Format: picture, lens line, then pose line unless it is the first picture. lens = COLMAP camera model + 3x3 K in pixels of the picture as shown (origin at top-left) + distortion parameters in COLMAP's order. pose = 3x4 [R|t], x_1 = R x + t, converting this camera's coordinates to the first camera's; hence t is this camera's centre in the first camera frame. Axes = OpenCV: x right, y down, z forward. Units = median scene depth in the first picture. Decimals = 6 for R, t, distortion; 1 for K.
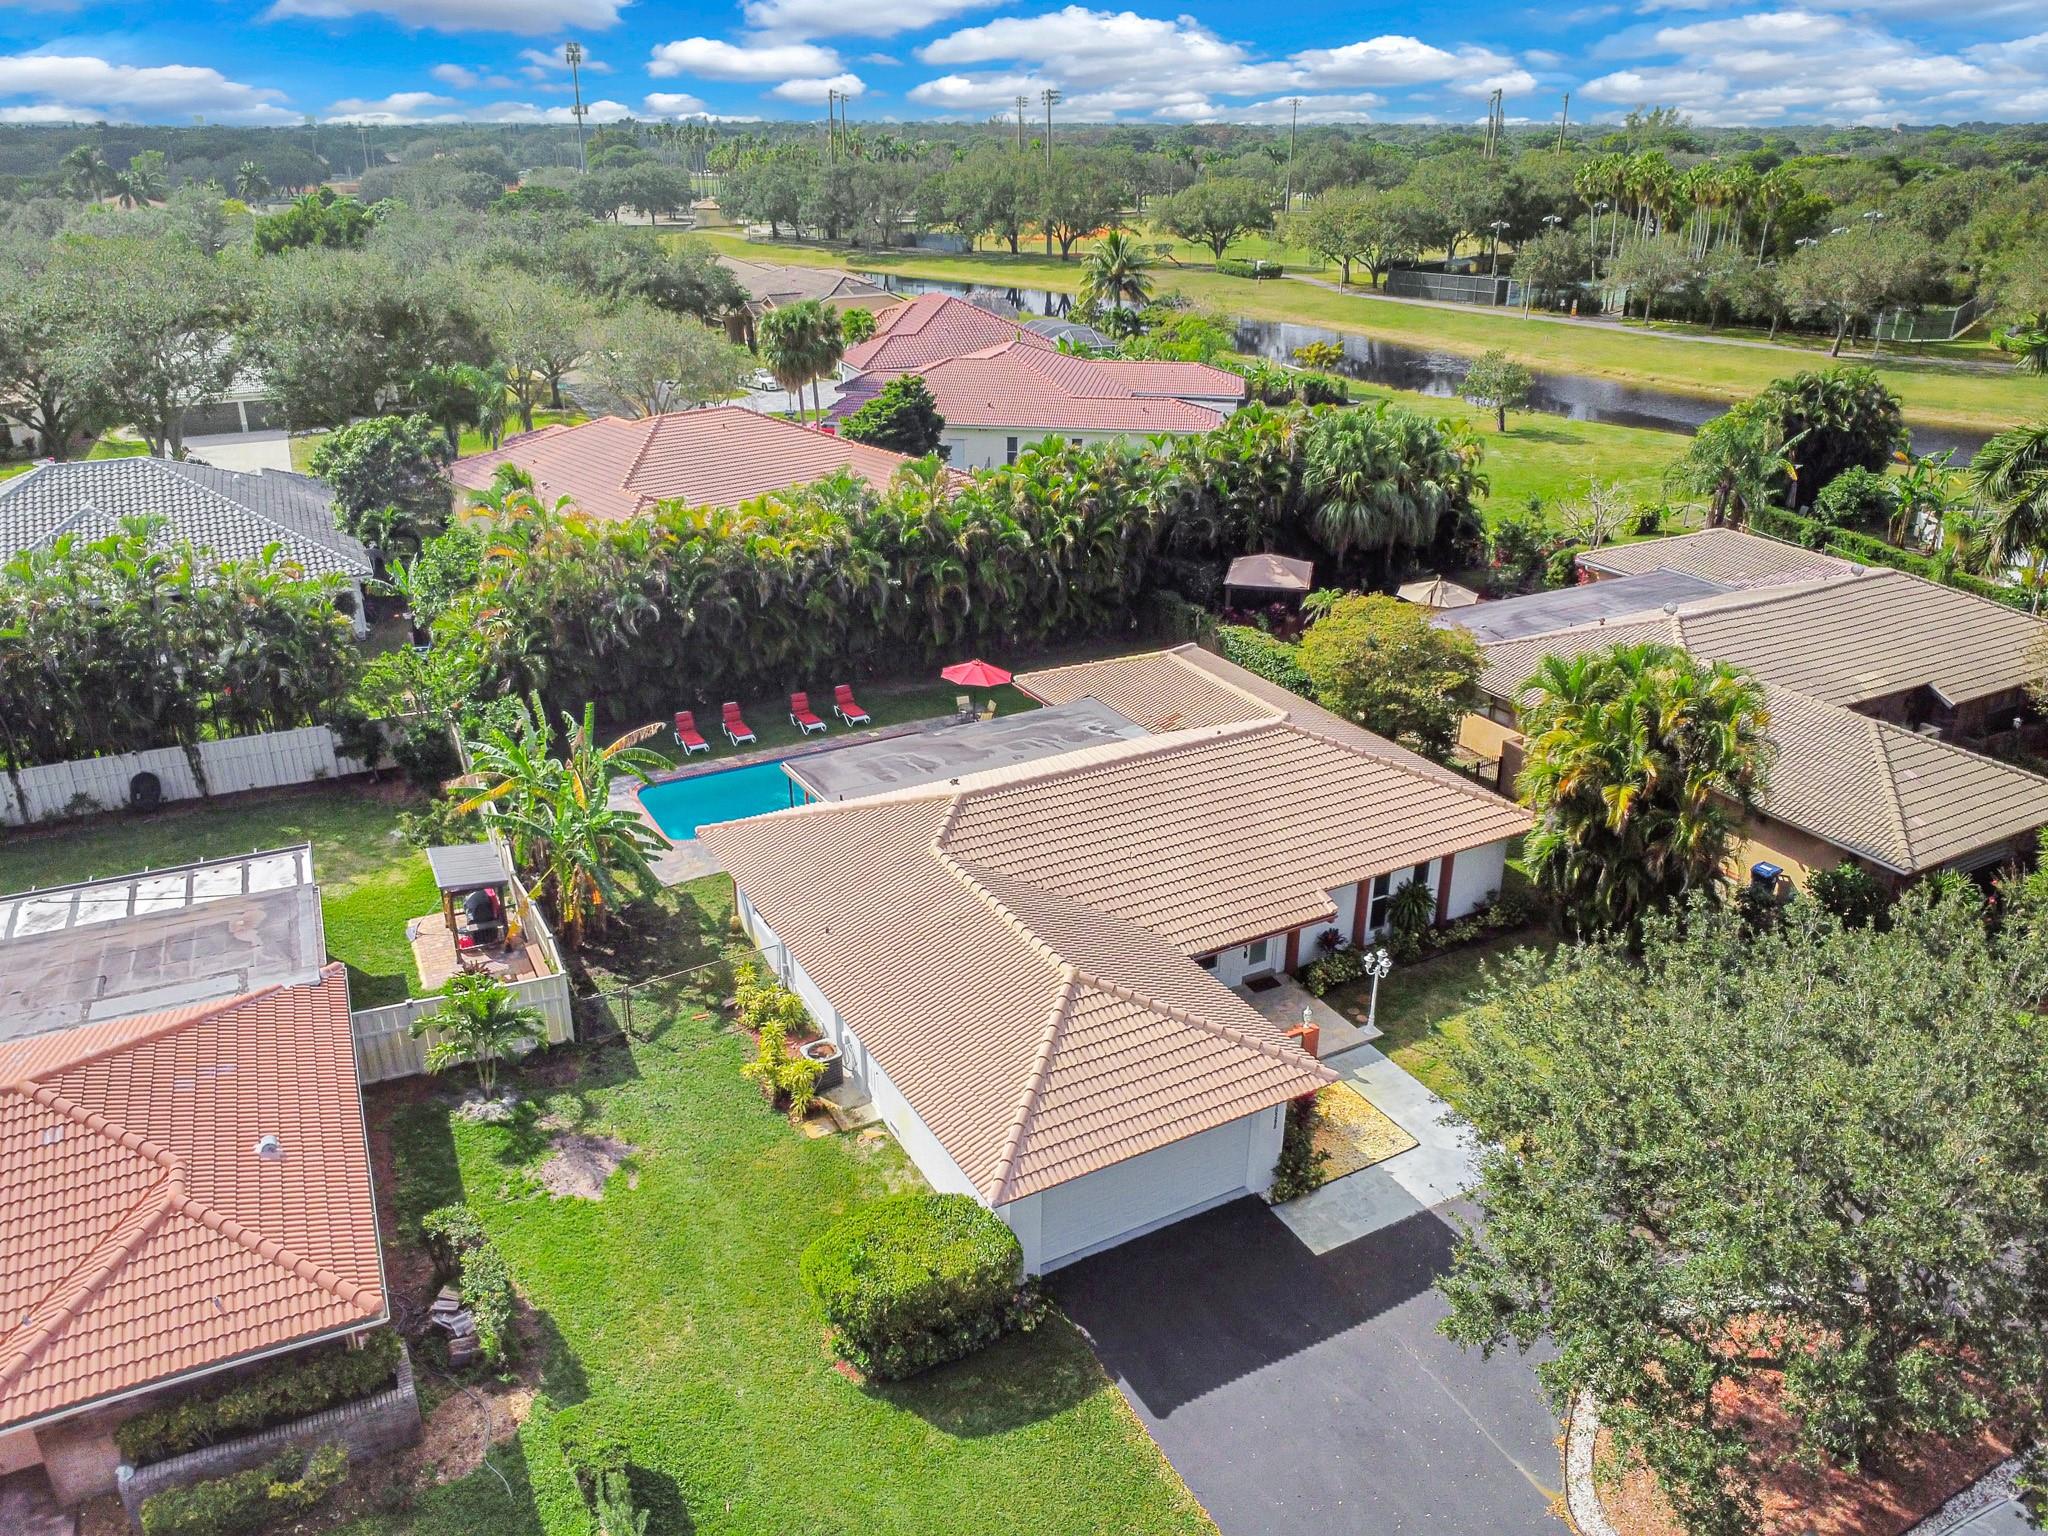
lens RADIAL K [[1501.2, 0, 1022.4], [0, 1501.2, 774.2], [0, 0, 1]] dist [-0.029752, -0.003344]
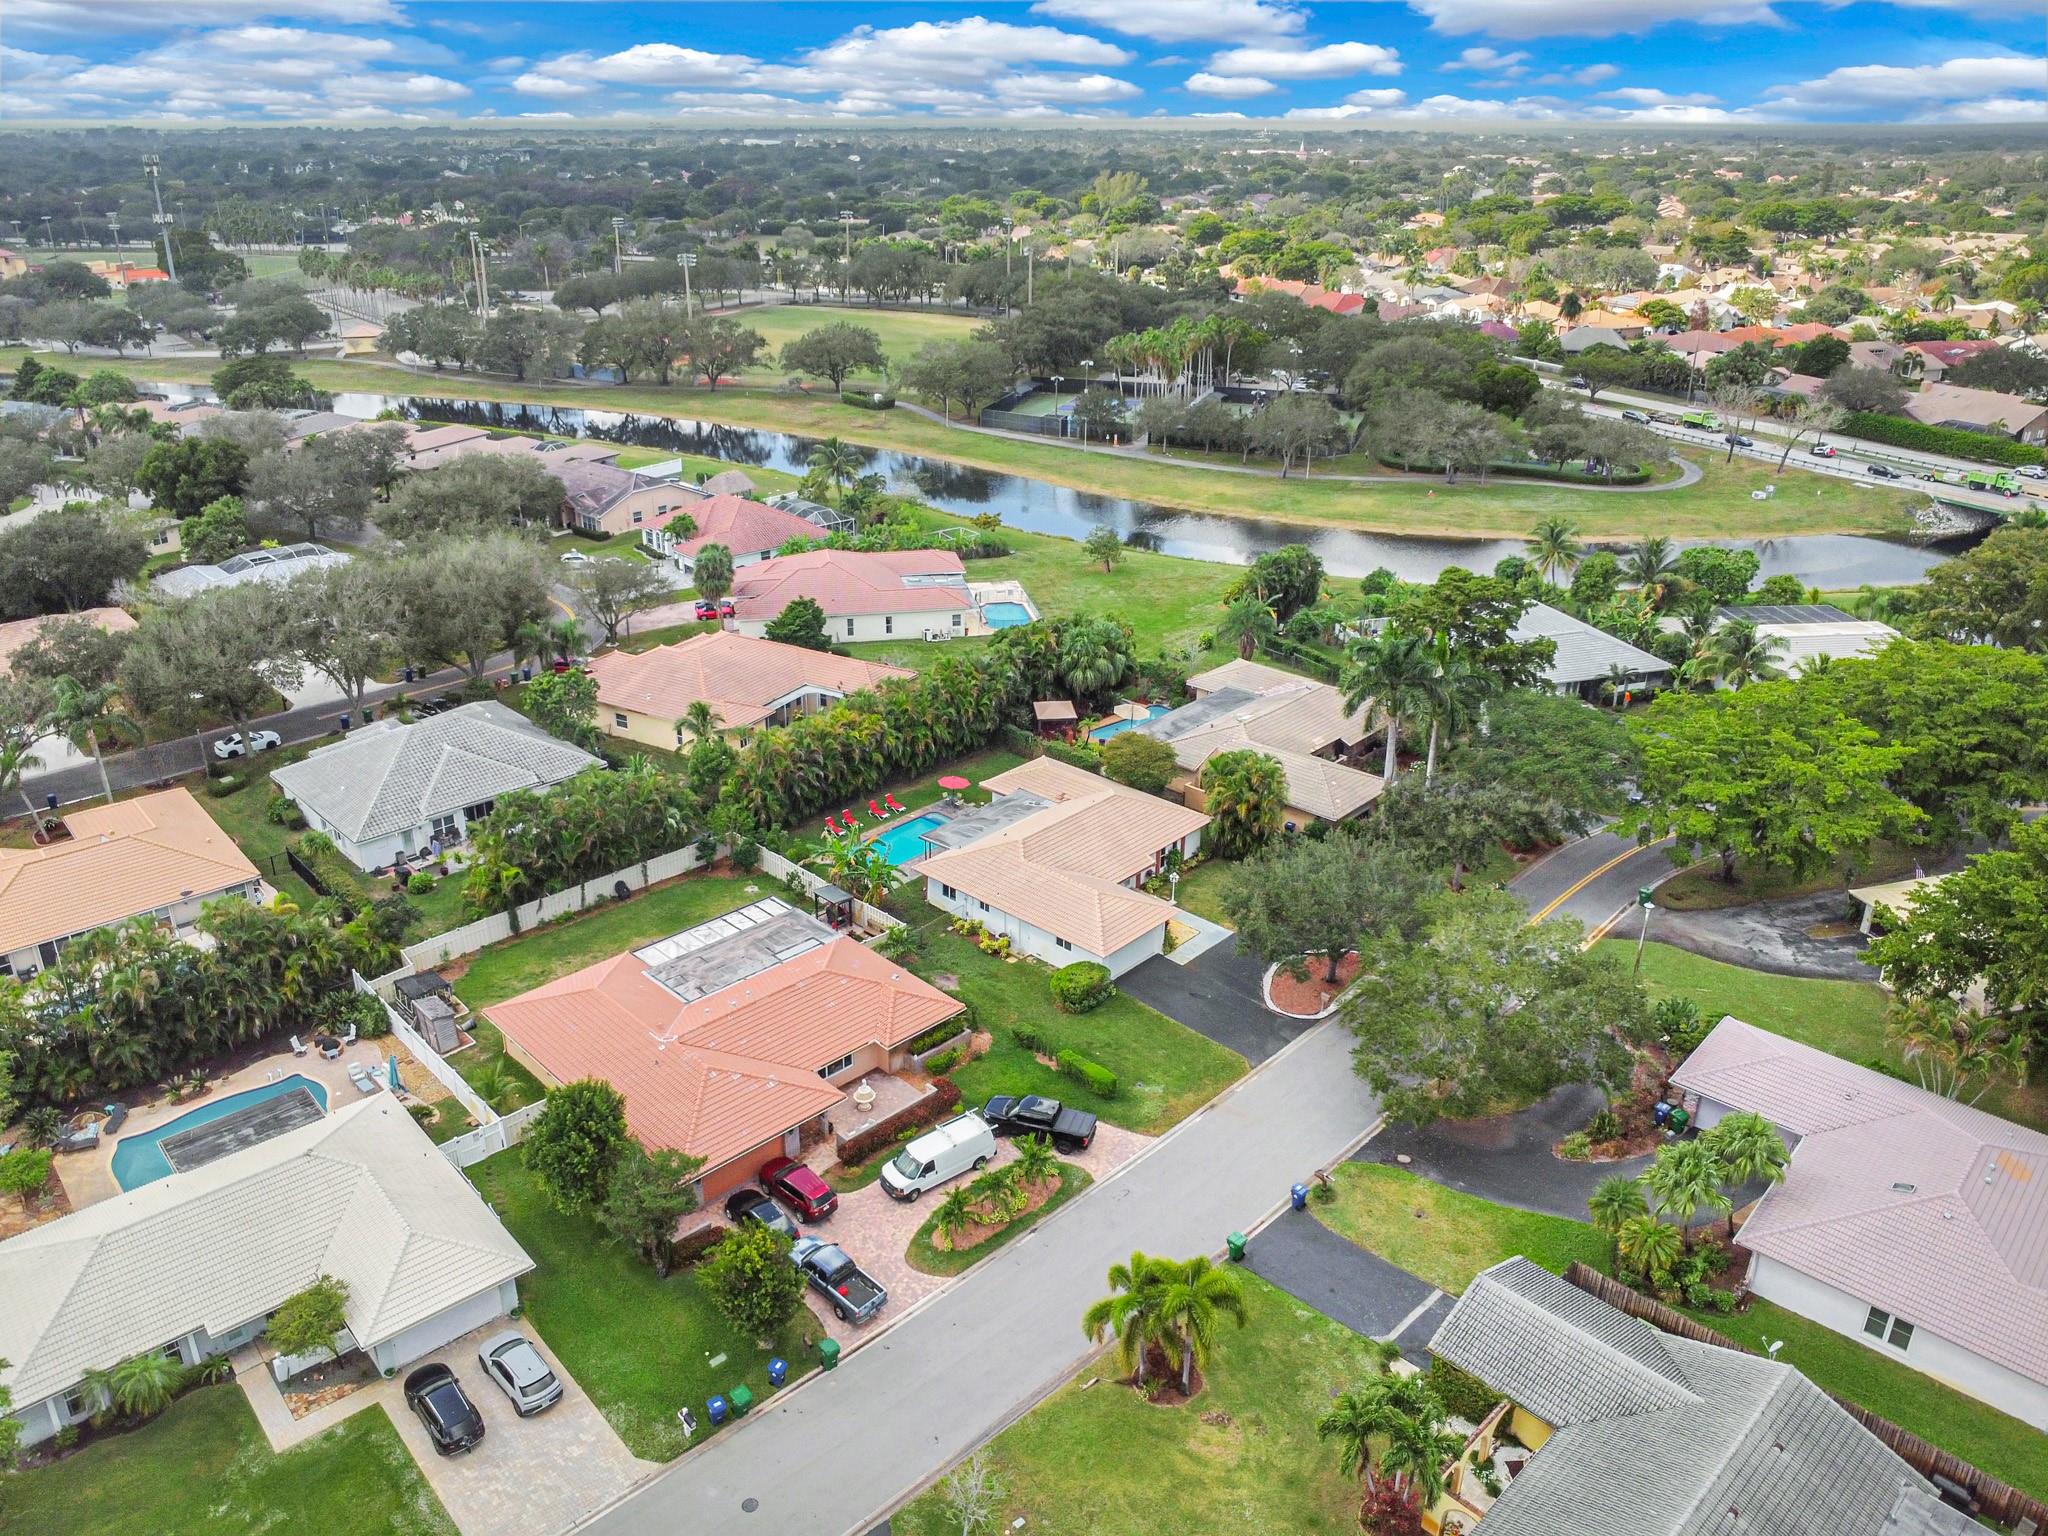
lens RADIAL K [[1501.2, 0, 1027.8], [0, 1501.2, 767.1], [0, 0, 1]] dist [-0.029752, -0.003344]
pose [[0.946431, -0.126031, 0.297295, -0.634592], [0.125667, 0.991862, 0.020419, -0.131482], [-0.297449, 0.018035, 0.954567, -1.237837]]
